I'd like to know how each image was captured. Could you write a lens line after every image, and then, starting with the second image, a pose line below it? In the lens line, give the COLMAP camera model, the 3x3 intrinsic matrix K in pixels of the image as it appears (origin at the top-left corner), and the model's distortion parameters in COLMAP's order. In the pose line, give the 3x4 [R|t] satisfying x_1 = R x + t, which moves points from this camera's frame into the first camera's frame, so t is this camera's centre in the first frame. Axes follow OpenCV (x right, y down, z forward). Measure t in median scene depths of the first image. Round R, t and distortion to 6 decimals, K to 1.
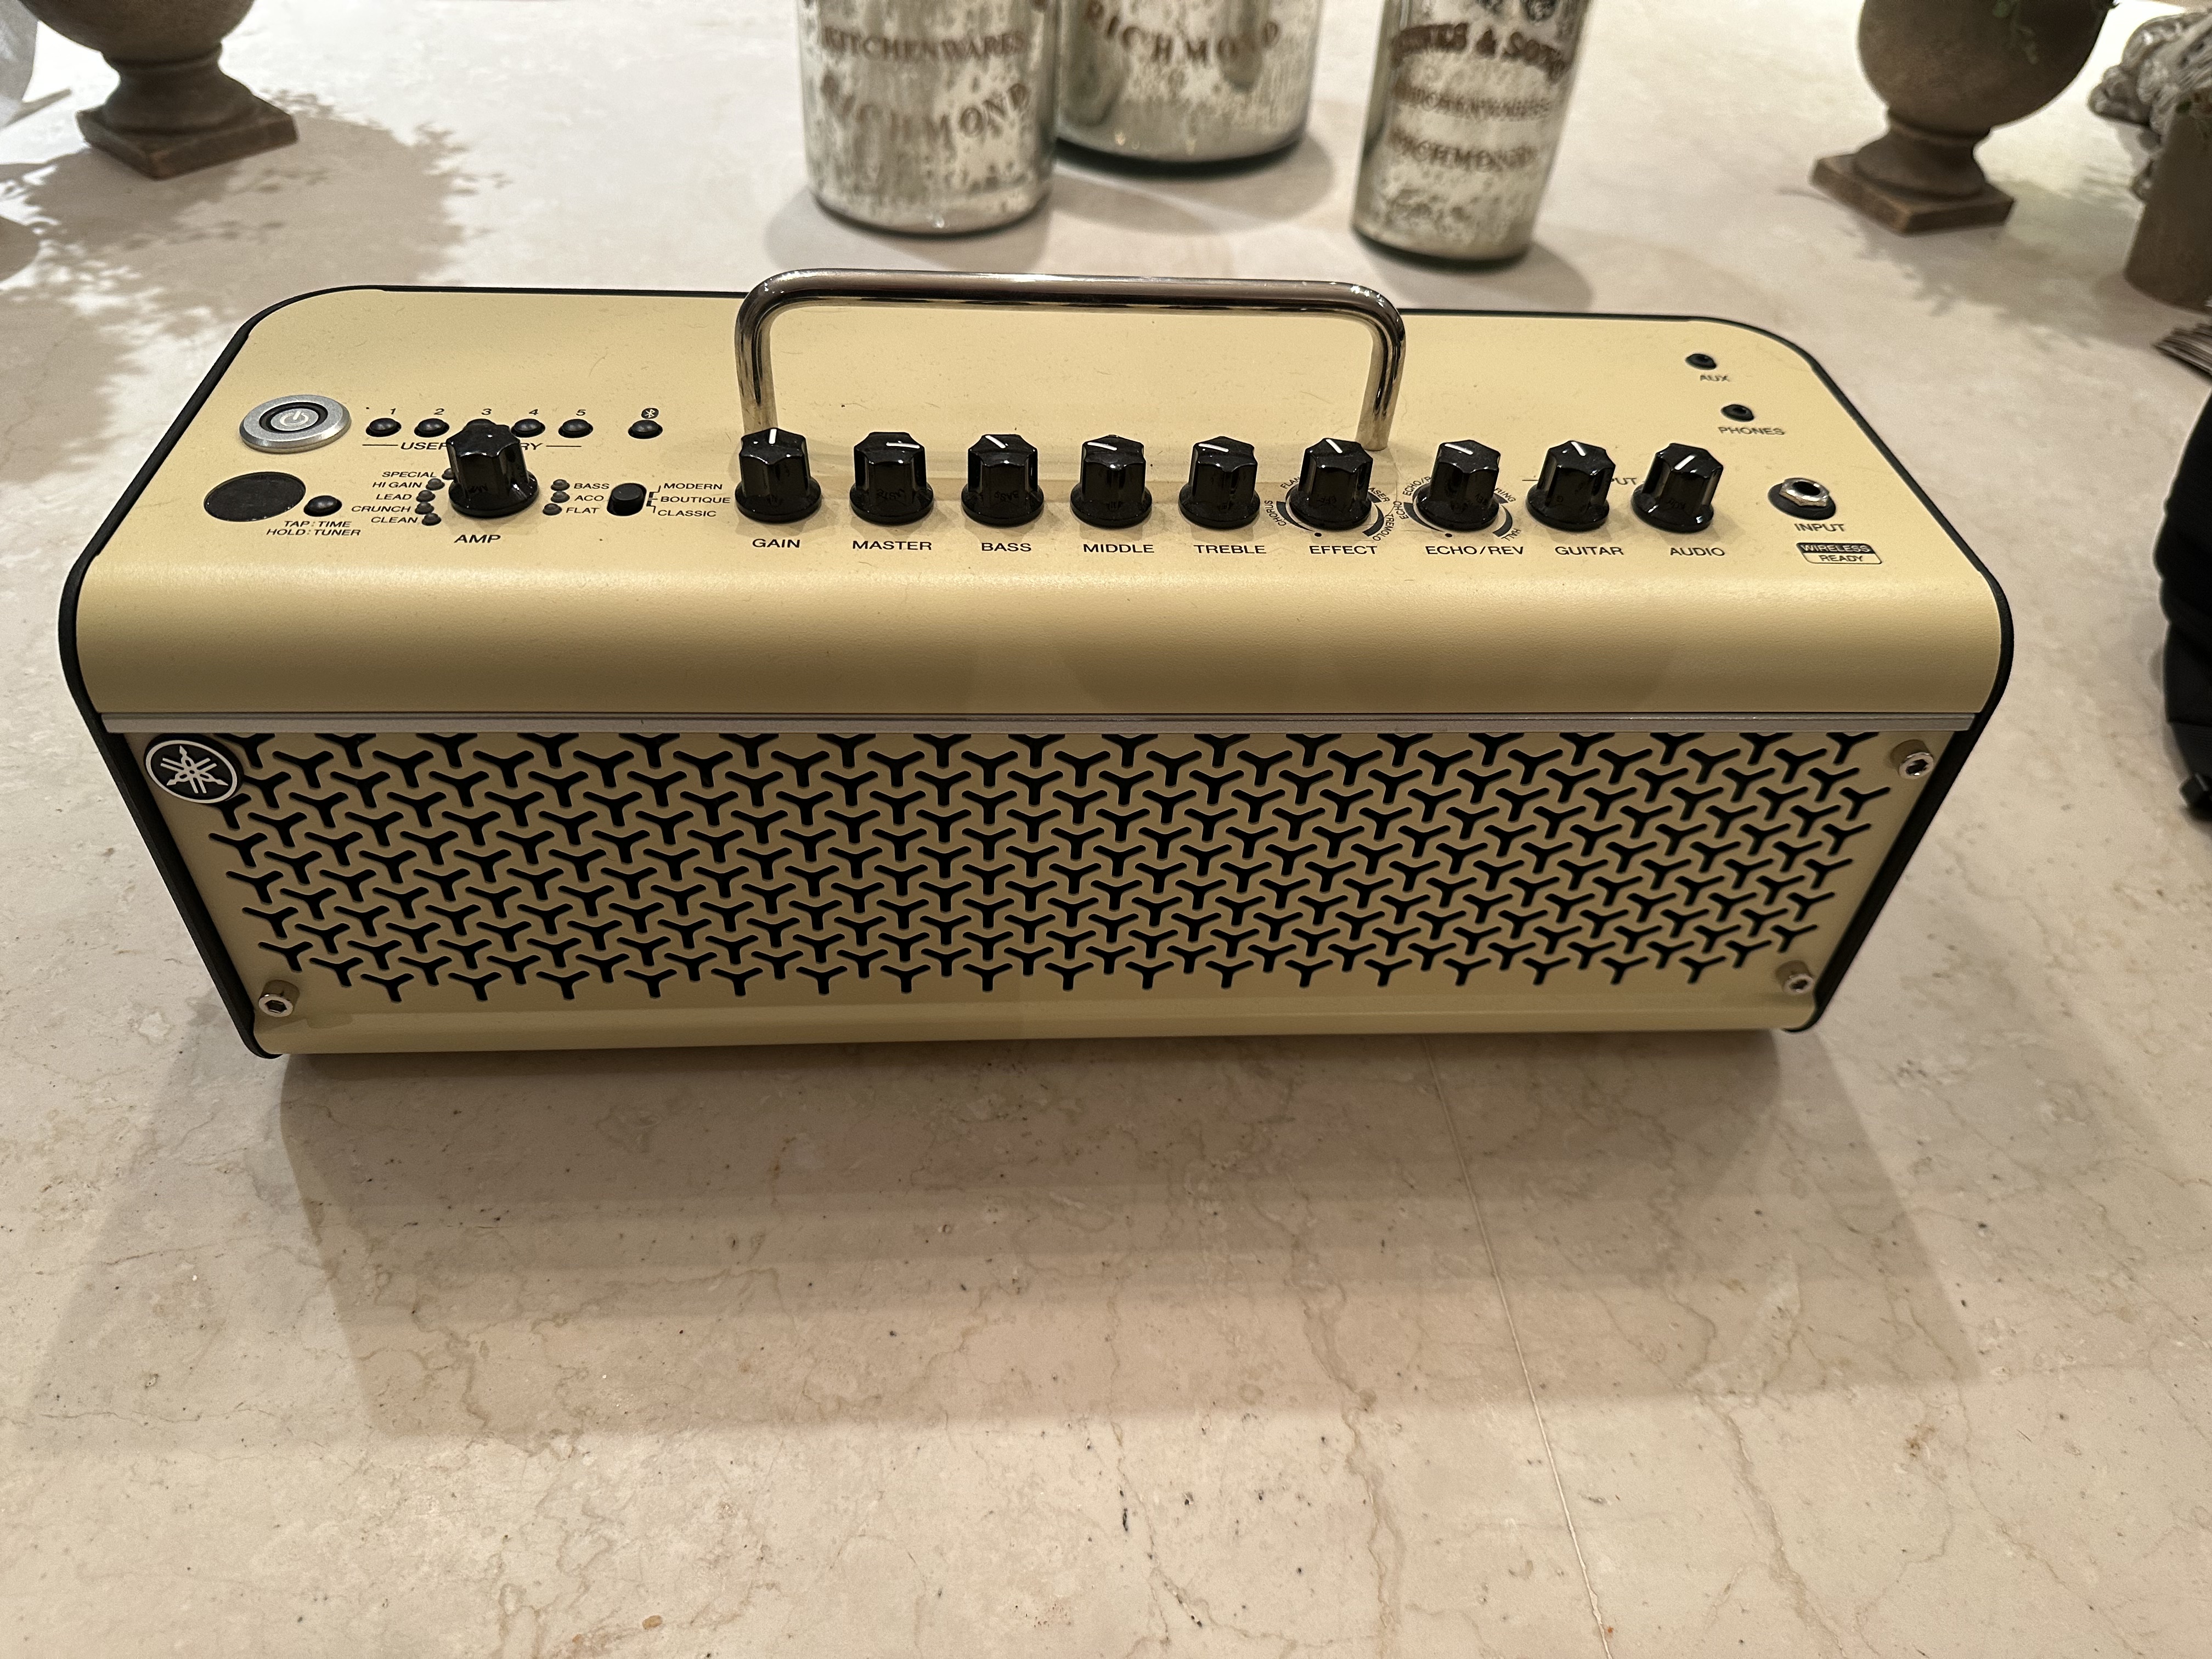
lens RADIAL K [[1605.2, 0, 1101.0], [0, 1605.2, 823.3], [0, 0, 1]] dist [-0.017416, -0.002027]
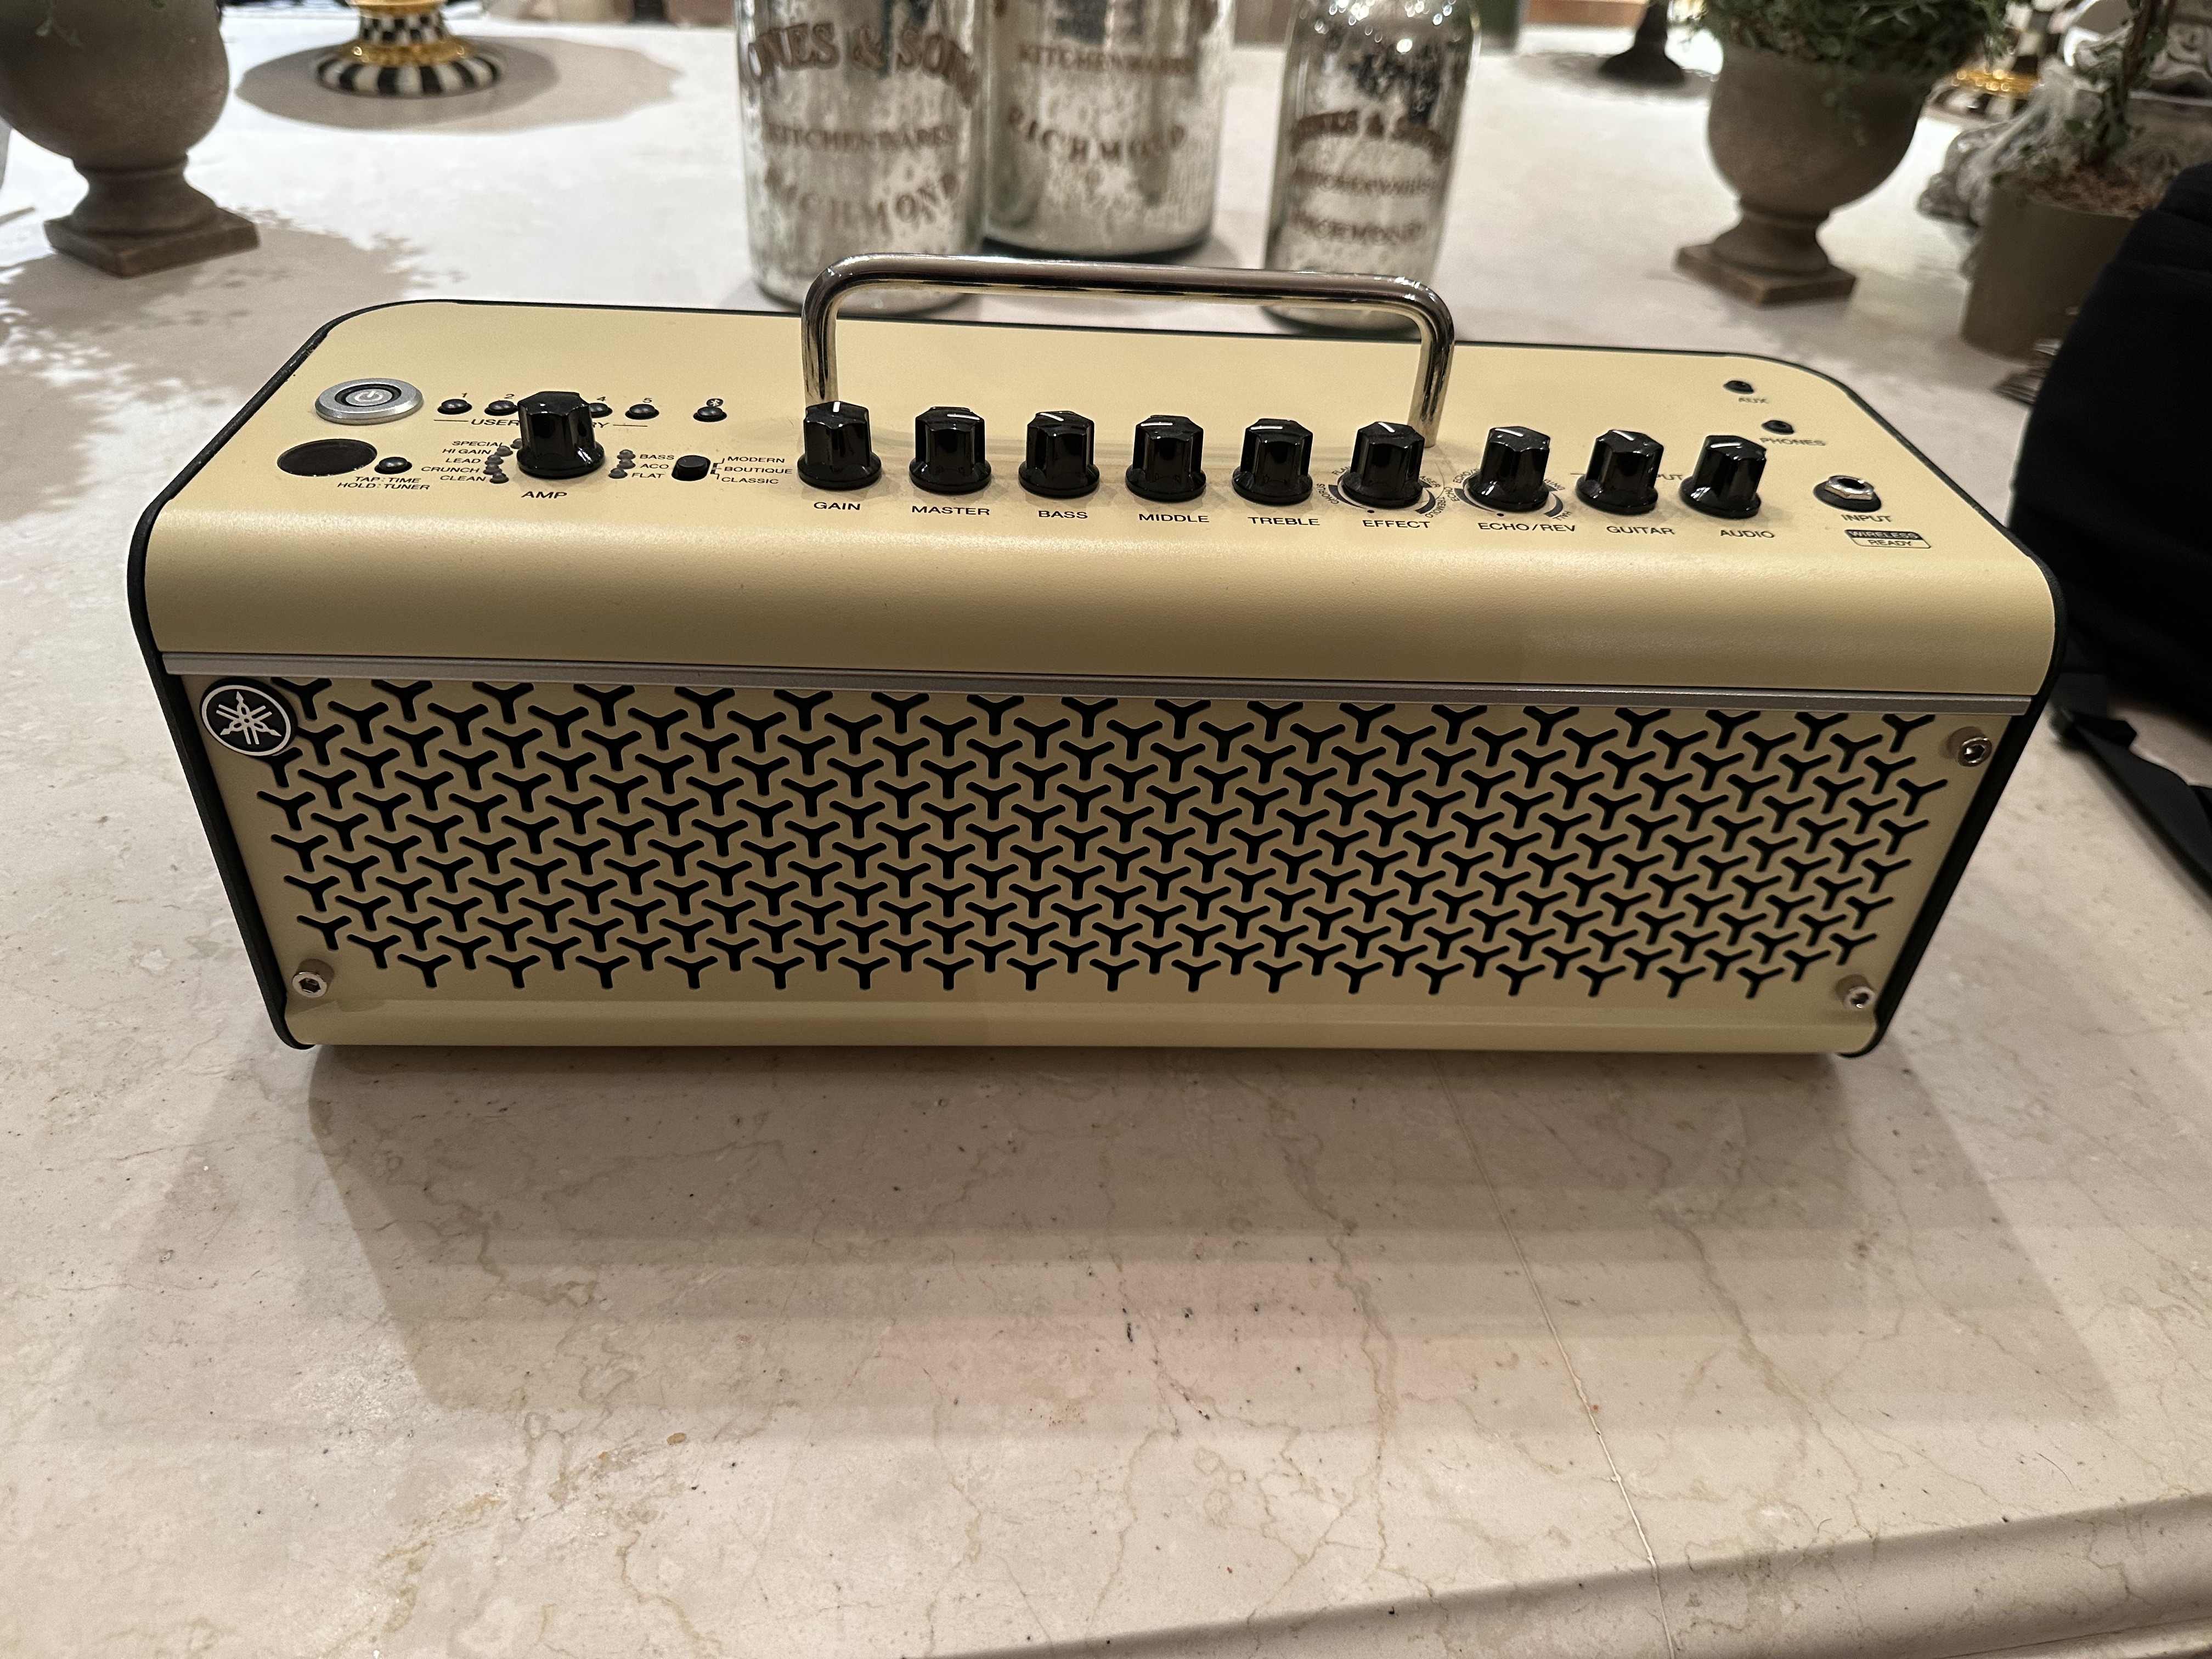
lens RADIAL K [[1605.4, 0, 1104.7], [0, 1605.4, 831.3], [0, 0, 1]] dist [-0.016850, -0.002506]
pose [[0.997925, -0.035520, 0.053711, -0.040538], [0.041083, 0.993485, -0.106302, 0.195853], [-0.049586, 0.108288, 0.992882, -0.062728]]
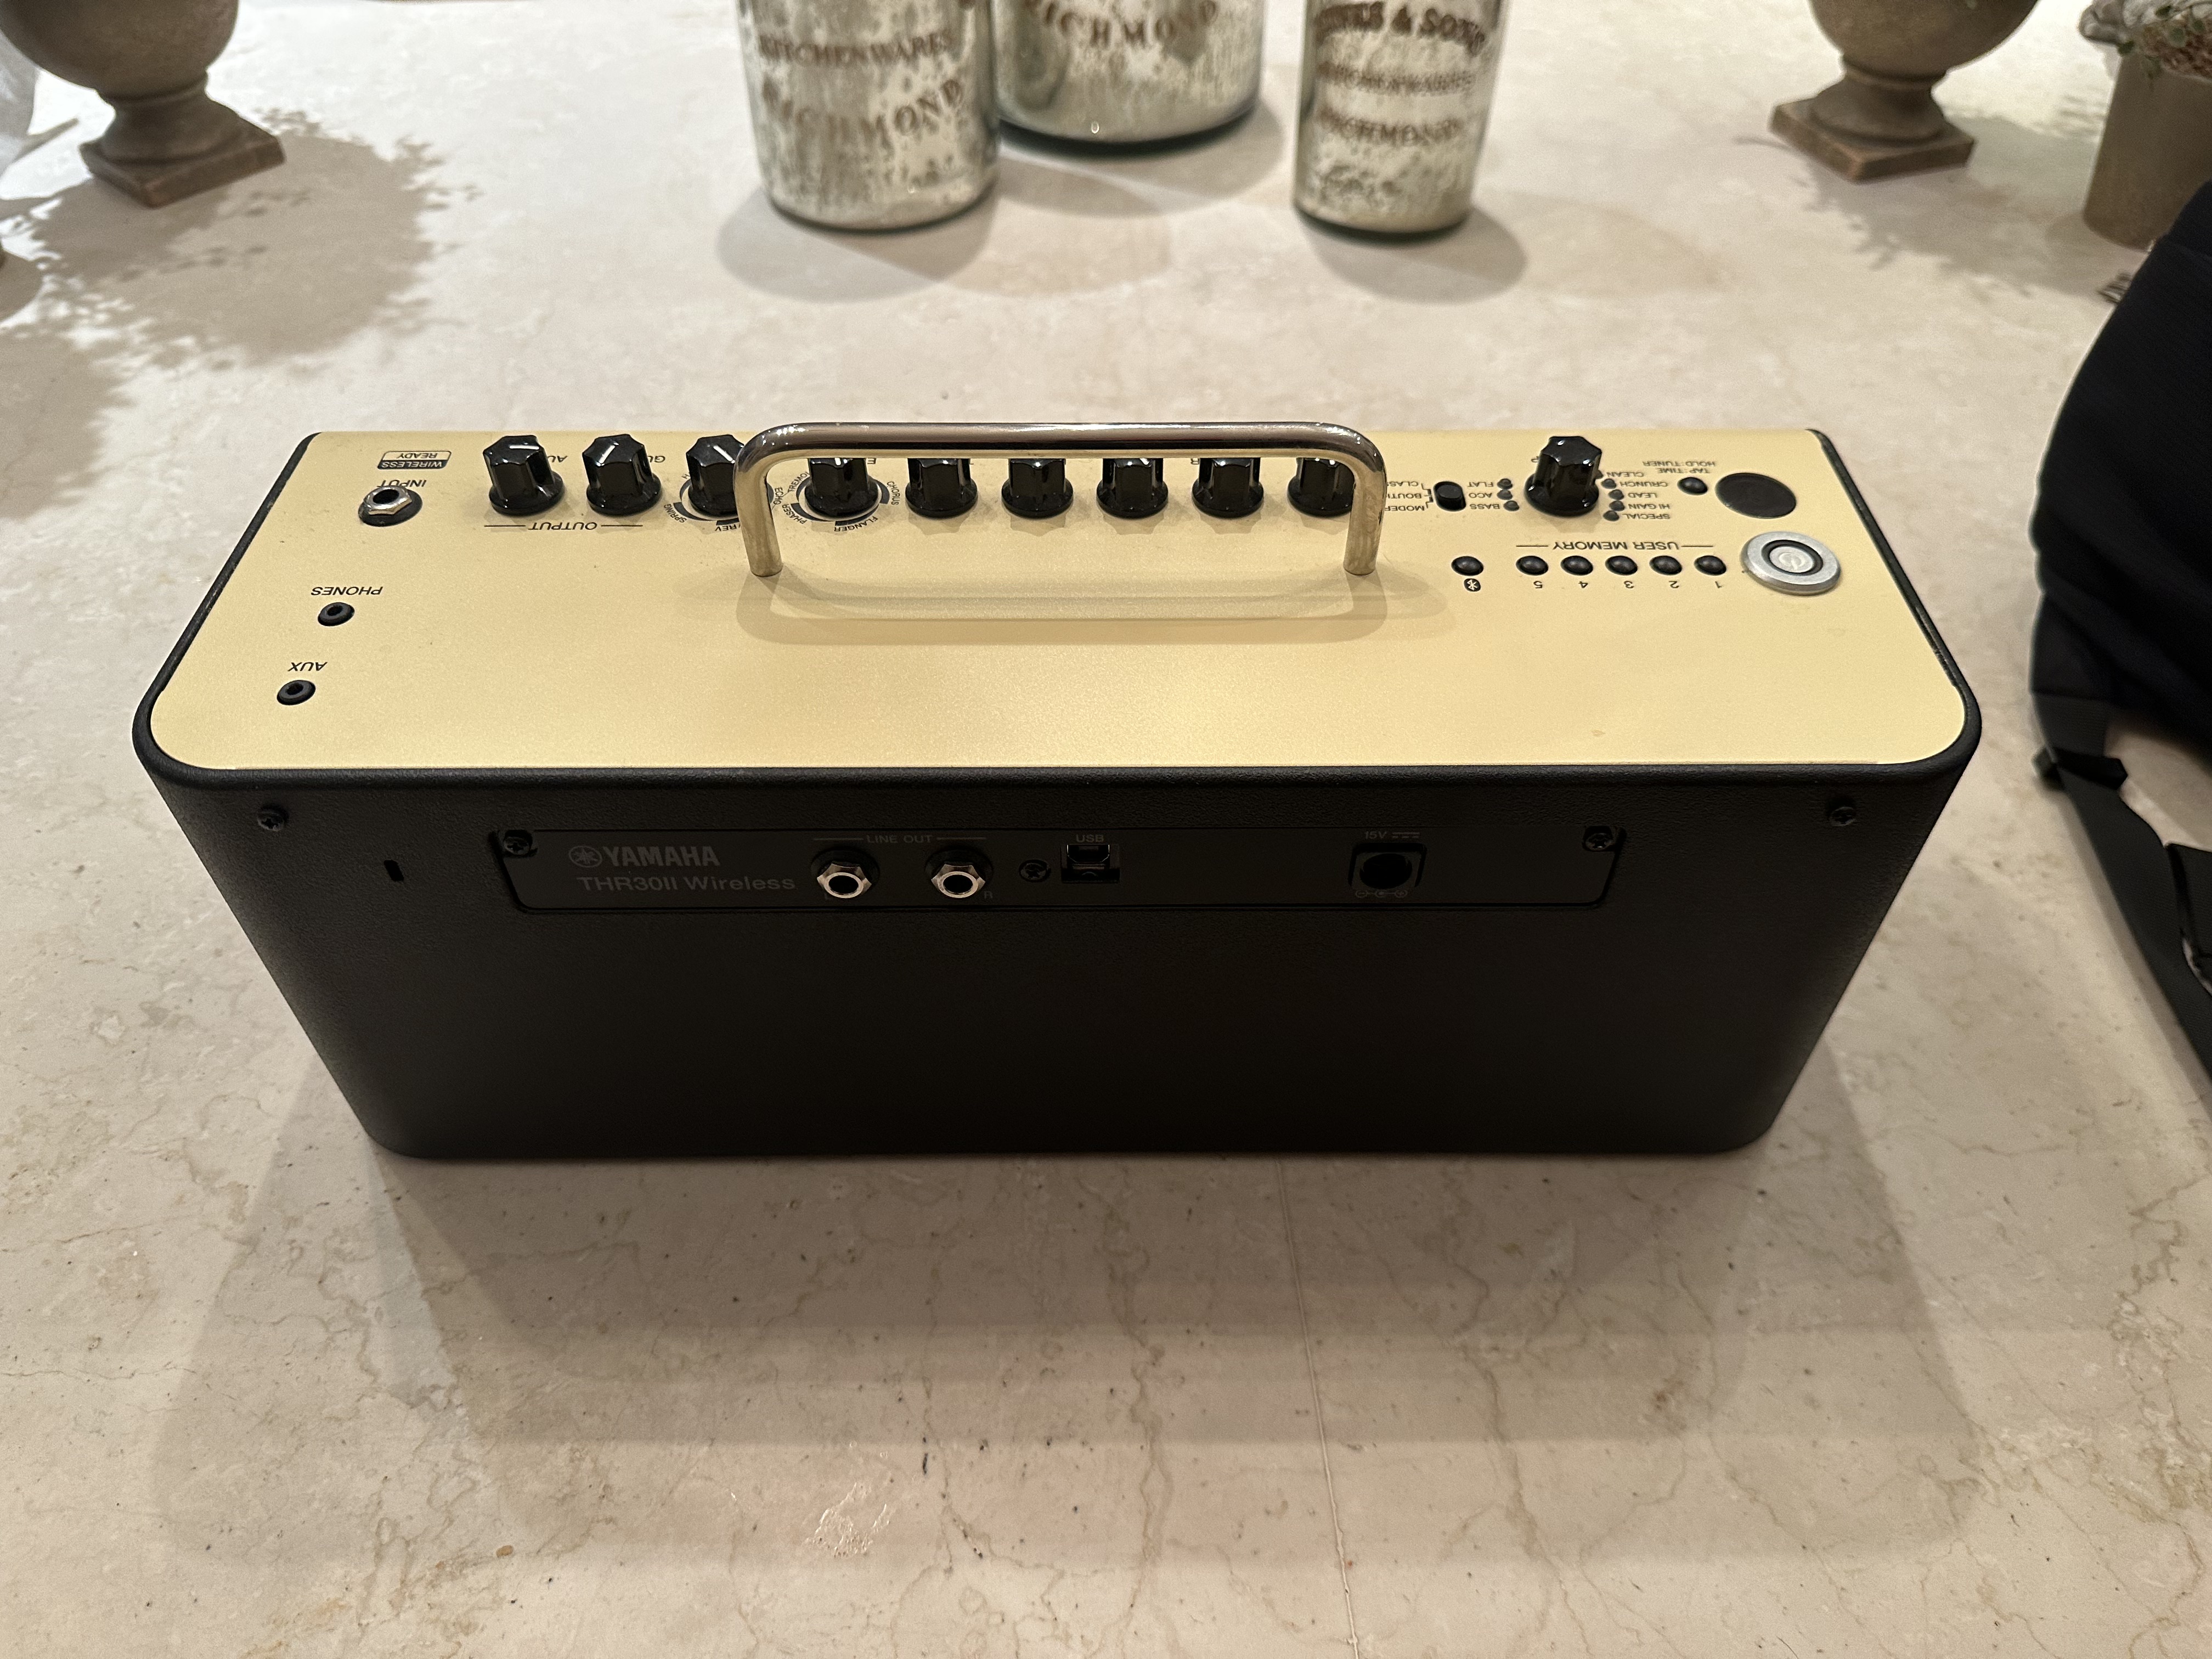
lens RADIAL K [[1603.8, 0, 1108.1], [0, 1603.8, 831.6], [0, 0, 1]] dist [-0.016461, -0.002651]
pose [[0.998167, -0.021120, -0.056716, 0.193506], [0.023854, 0.998564, 0.047961, -0.053813], [0.055622, -0.049226, 0.997238, -0.084244]]
